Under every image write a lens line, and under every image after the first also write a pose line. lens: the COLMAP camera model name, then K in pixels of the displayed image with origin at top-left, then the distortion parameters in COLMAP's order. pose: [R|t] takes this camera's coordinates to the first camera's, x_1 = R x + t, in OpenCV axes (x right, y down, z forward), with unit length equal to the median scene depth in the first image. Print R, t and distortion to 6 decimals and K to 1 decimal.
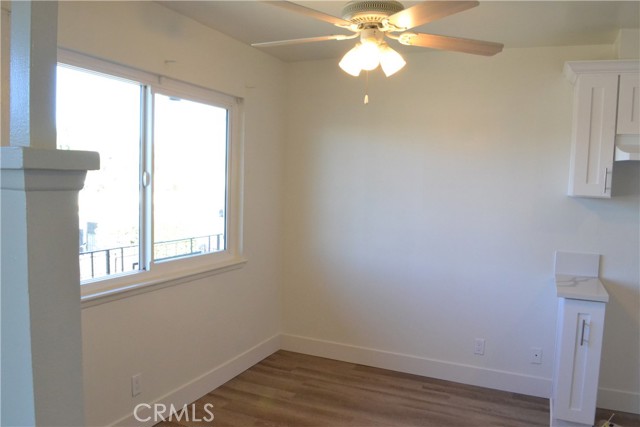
lens RADIAL K [[517.4, 0, 322.4], [0, 517.4, 226.7], [0, 0, 1]] dist [-0.077839, 0.012699]
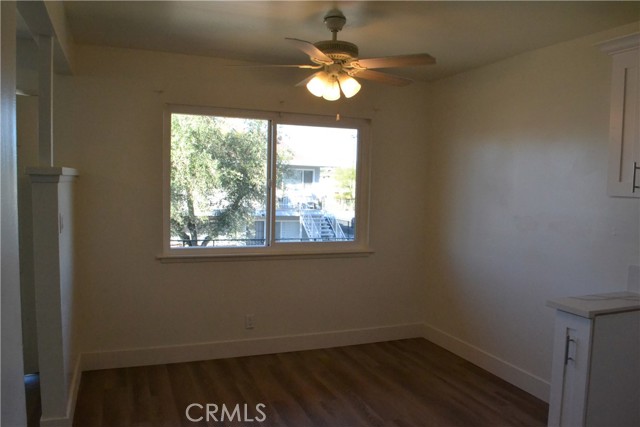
lens RADIAL K [[517.4, 0, 320.0], [0, 517.4, 215.2], [0, 0, 1]] dist [-0.077839, 0.012699]
pose [[0.707213, 0.028746, -0.706416, 0.668051], [-0.065560, 0.997534, -0.025042, 0.021550], [0.703954, 0.064023, 0.707354, 0.049709]]
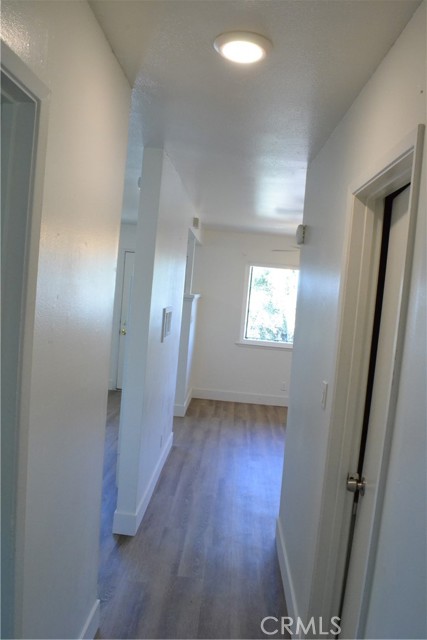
lens RADIAL K [[517.4, 0, 213.8], [0, 517.4, 319.6], [0, 0, 1]] dist [-0.077839, 0.012699]
pose [[0.361742, 0.061026, -0.930279, 1.553563], [-0.166954, 0.985965, -0.000241, 0.031556], [0.917207, 0.155401, 0.366854, -0.272641]]
